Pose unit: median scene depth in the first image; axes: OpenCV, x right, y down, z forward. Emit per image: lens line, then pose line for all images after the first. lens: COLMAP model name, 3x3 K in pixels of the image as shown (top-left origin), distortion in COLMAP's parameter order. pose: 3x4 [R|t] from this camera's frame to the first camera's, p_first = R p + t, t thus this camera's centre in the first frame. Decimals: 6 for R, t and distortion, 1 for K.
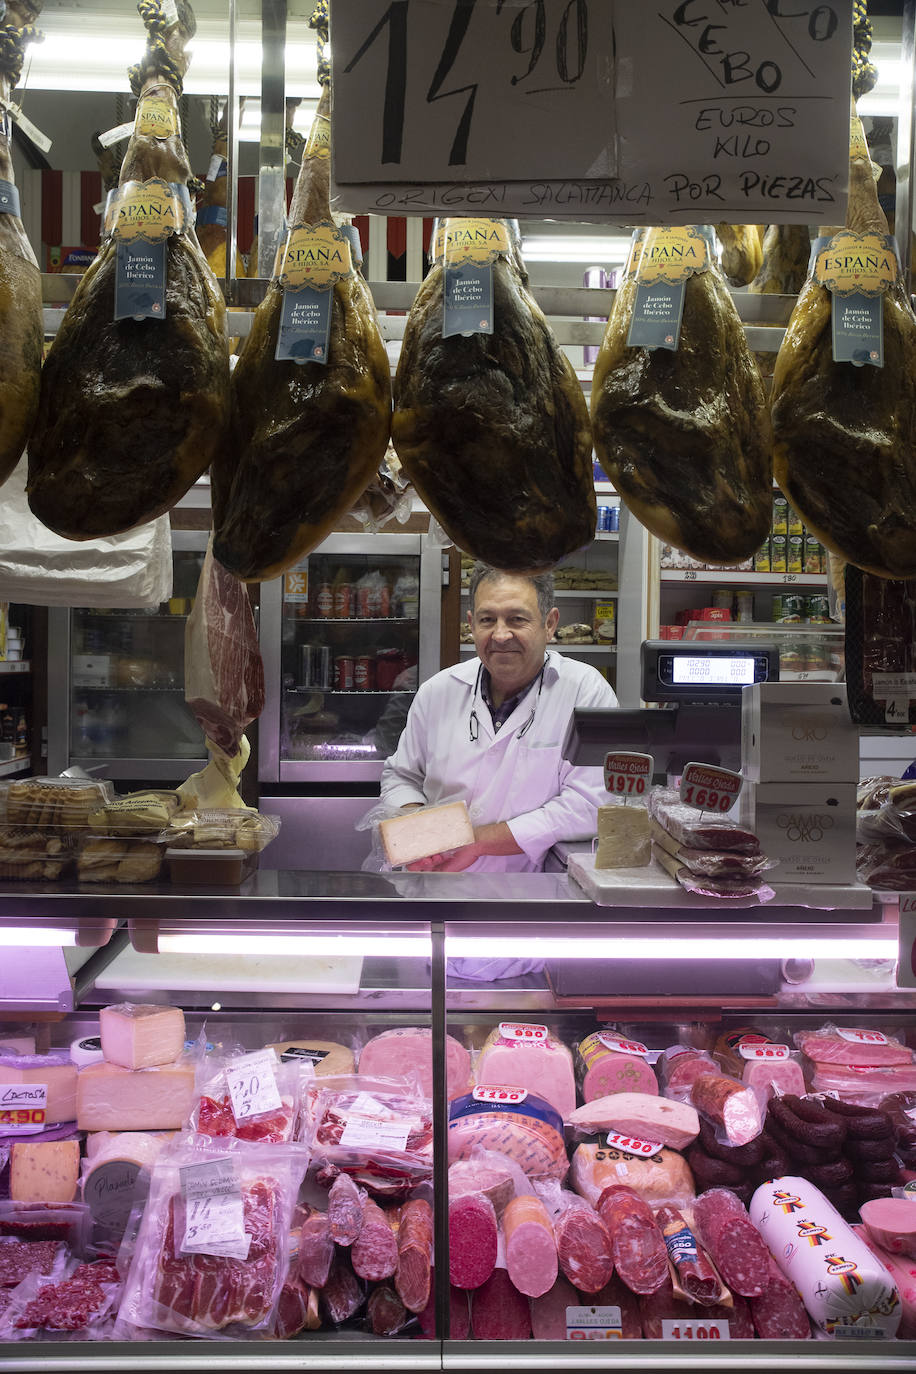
lens RADIAL K [[1167.2, 0, 458.0], [0, 1167.2, 687.0], [0, 0, 1]] dist [-0.100103, 0.138071]
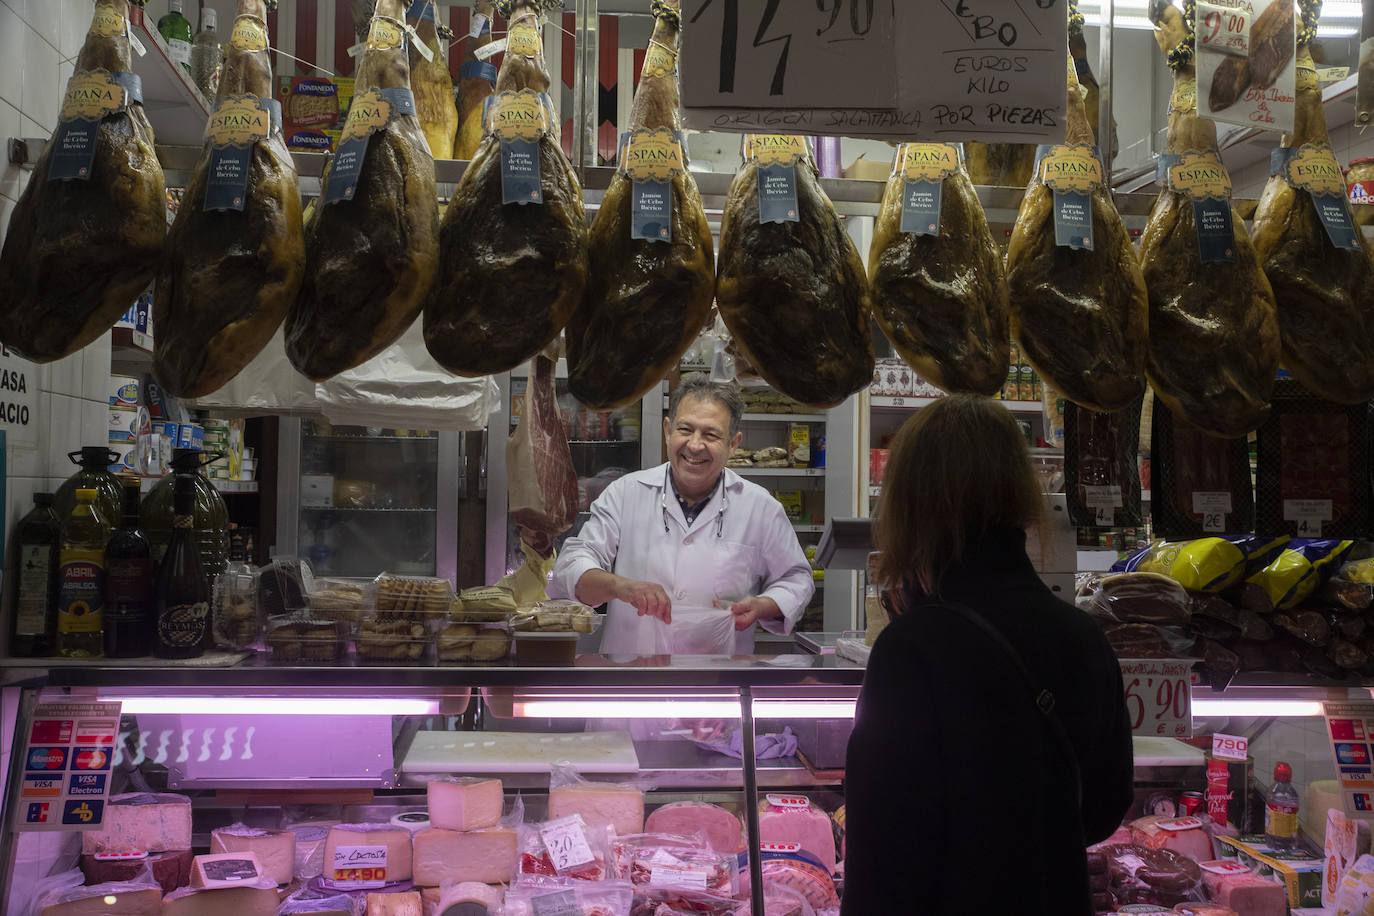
lens RADIAL K [[1417.8, 0, 655.5], [0, 1417.8, 447.4], [0, 0, 1]] dist [-0.059662, 0.111882]
pose [[0.996812, 0.004278, 0.079676, -0.245870], [0.000080, 0.998508, -0.054607, 0.032019], [-0.079791, 0.054439, 0.995324, -0.528126]]
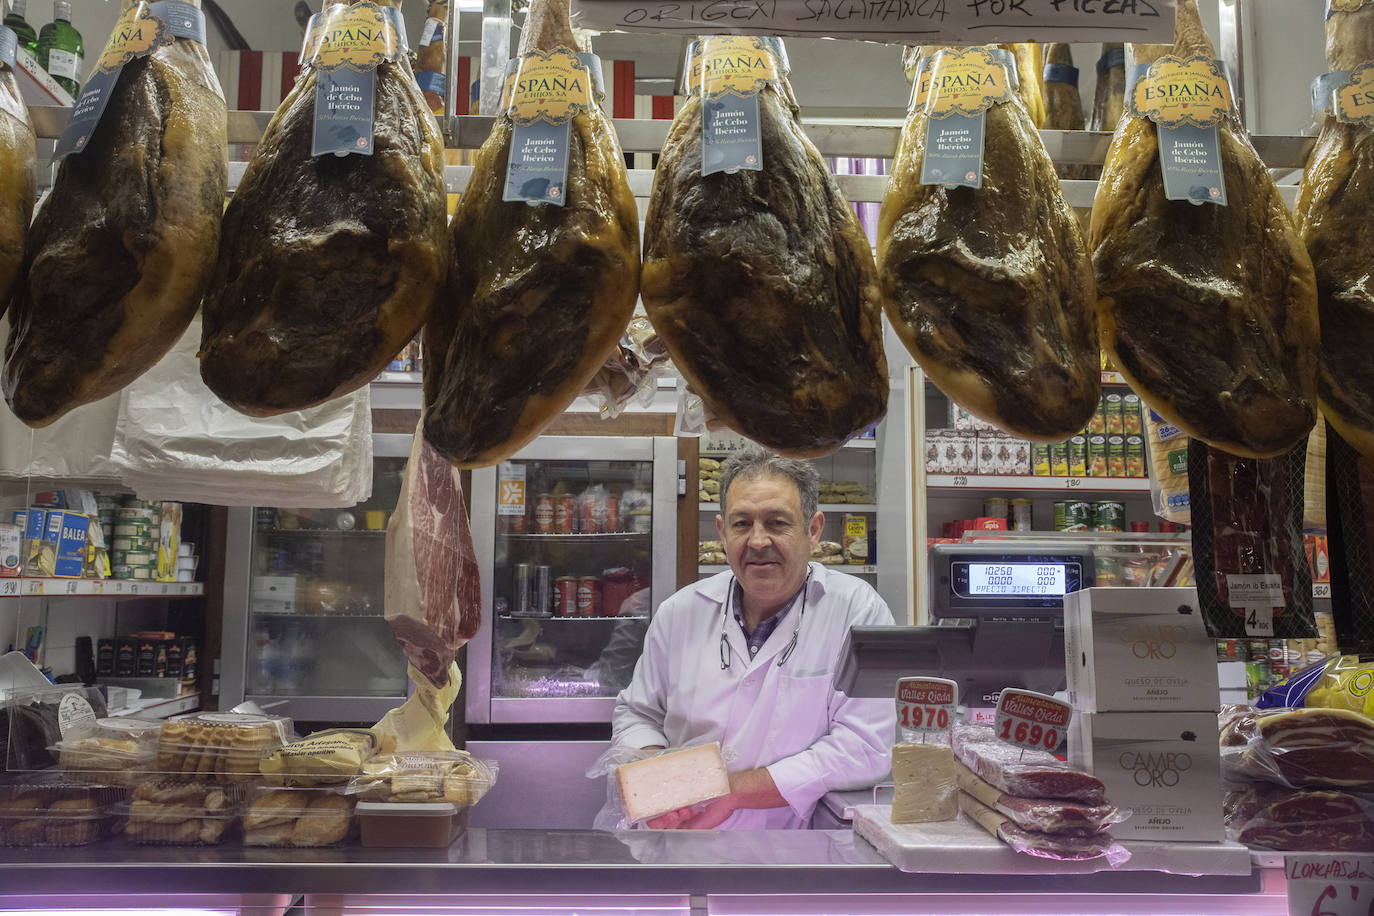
lens RADIAL K [[1245.6, 0, 677.6], [0, 1245.6, 444.7], [0, 0, 1]] dist [-0.074661, 0.124796]
pose [[0.999975, -0.006099, 0.003499, -0.034452], [0.006537, 0.989662, -0.143270, 0.020592], [-0.002589, 0.143289, 0.989677, 0.130945]]
